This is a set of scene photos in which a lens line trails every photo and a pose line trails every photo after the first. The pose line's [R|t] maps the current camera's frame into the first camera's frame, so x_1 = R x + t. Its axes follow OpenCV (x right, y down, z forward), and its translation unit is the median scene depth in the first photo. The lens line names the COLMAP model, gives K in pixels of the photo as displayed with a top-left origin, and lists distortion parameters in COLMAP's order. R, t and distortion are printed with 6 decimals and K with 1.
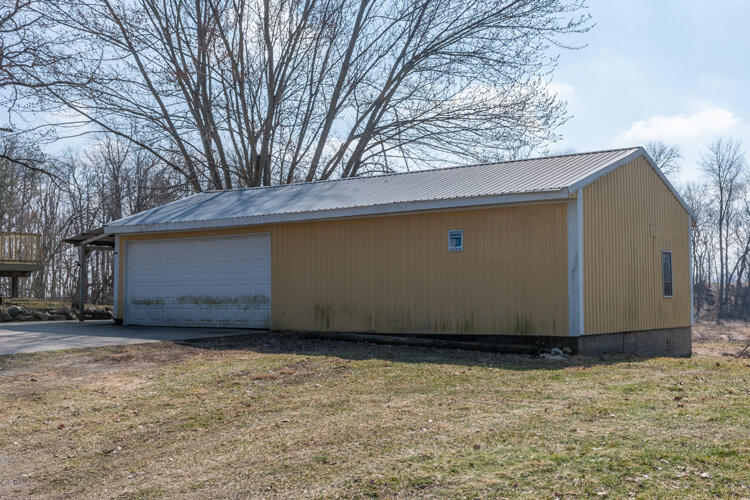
lens RADIAL K [[882.5, 0, 374.2], [0, 882.5, 253.9], [0, 0, 1]] dist [0.002418, 0.000000]
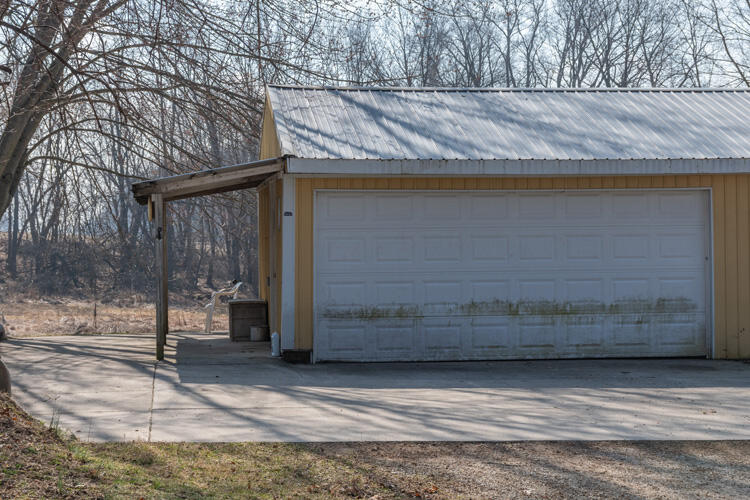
lens RADIAL K [[1616.0, 0, 371.8], [0, 1616.0, 251.0], [0, 0, 1]] dist [0.000145, 0.000000]
pose [[0.759316, -0.006453, 0.650691, -0.909276], [-0.024846, 0.998934, 0.038900, -0.018283], [-0.650248, -0.045704, 0.758346, 0.321157]]
